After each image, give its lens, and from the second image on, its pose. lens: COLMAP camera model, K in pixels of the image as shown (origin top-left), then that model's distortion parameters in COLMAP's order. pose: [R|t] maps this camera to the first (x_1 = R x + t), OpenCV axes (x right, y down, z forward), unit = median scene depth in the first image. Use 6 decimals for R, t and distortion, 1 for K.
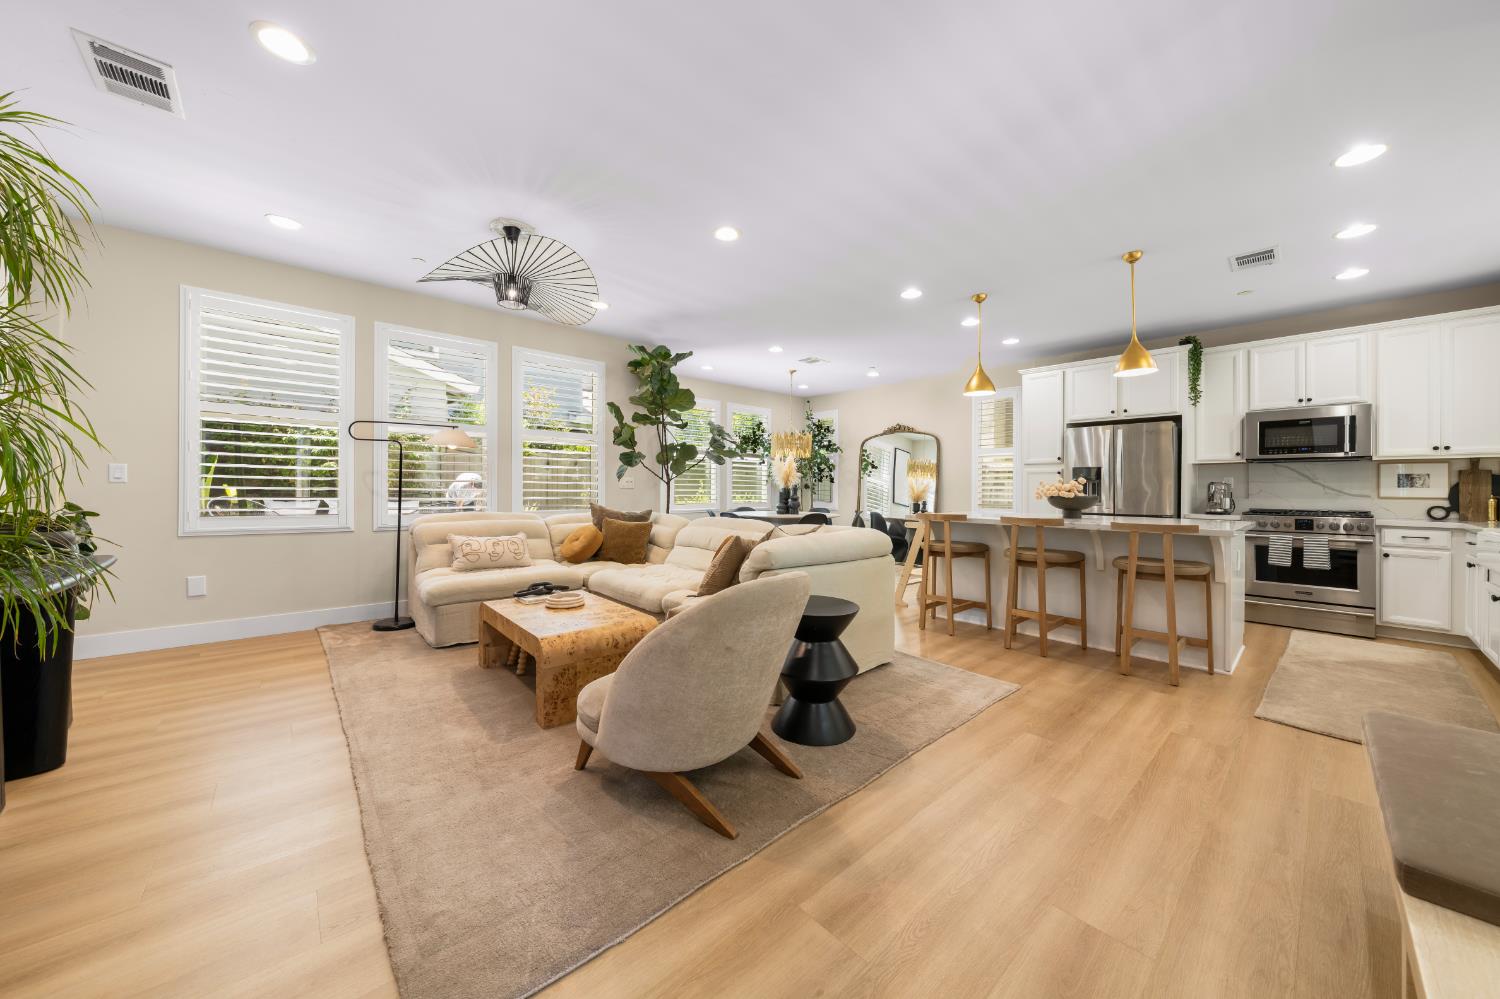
lens RADIAL K [[520.5, 0, 749.8], [0, 520.5, 491.4], [0, 0, 1]] dist [0.000097, 0.000030]
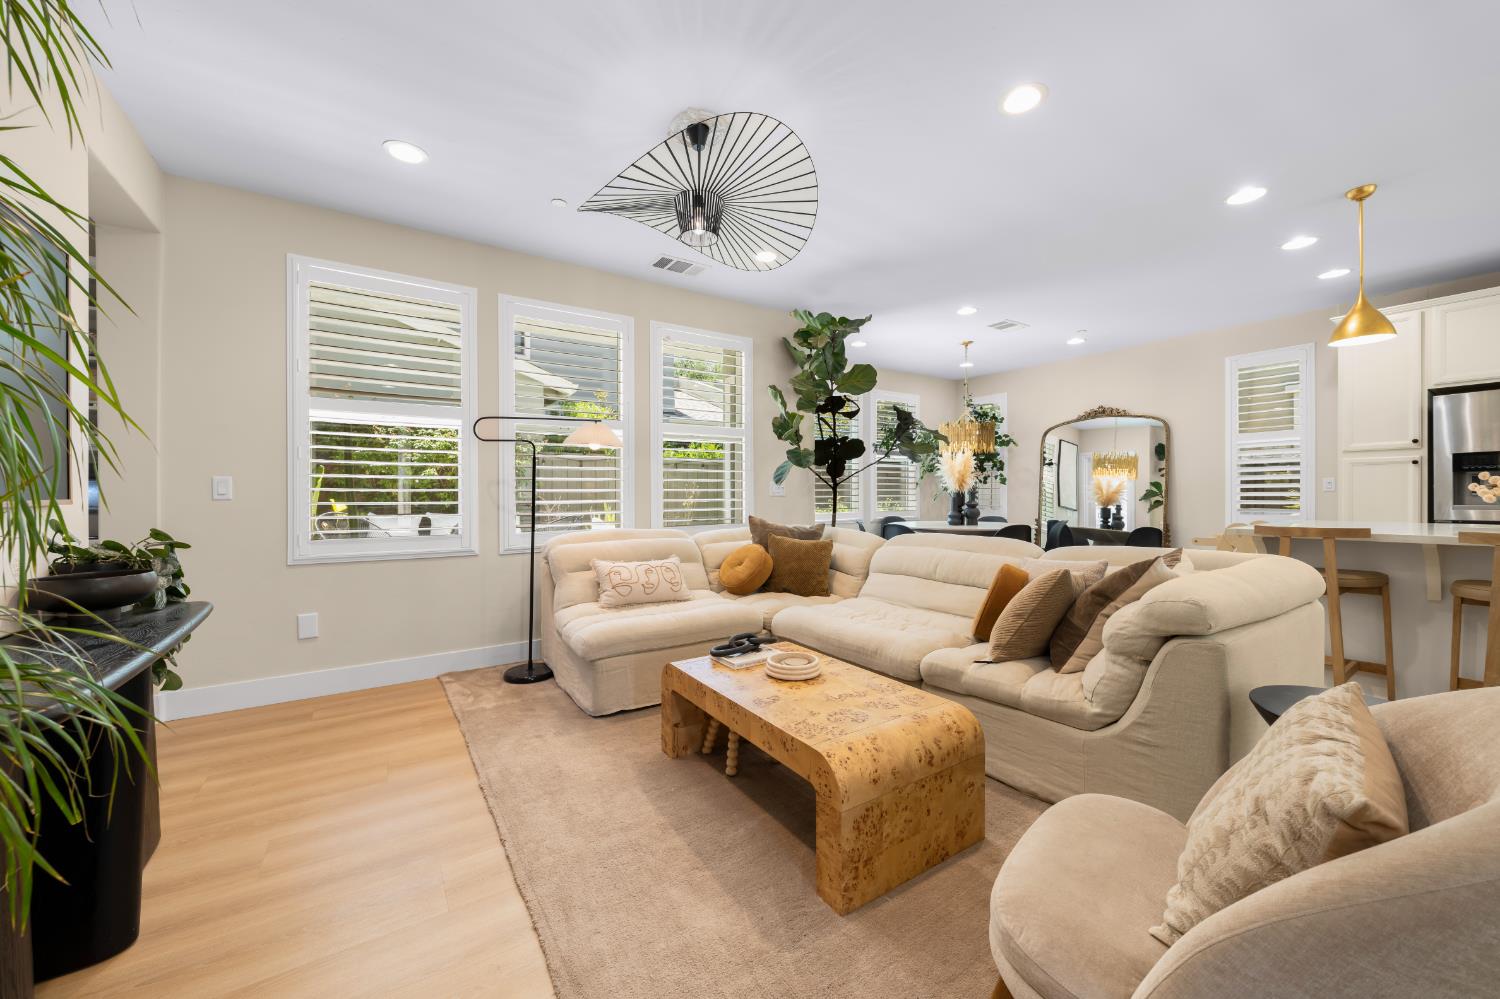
lens RADIAL K [[555.8, 0, 744.1], [0, 555.8, 493.1], [0, 0, 1]] dist [0.001763, -0.000004]
pose [[0.989461, -0.017676, -0.143714, -0.230845], [0.016689, 0.999828, -0.008070, -0.005511], [0.143832, 0.005586, 0.989586, 0.210194]]
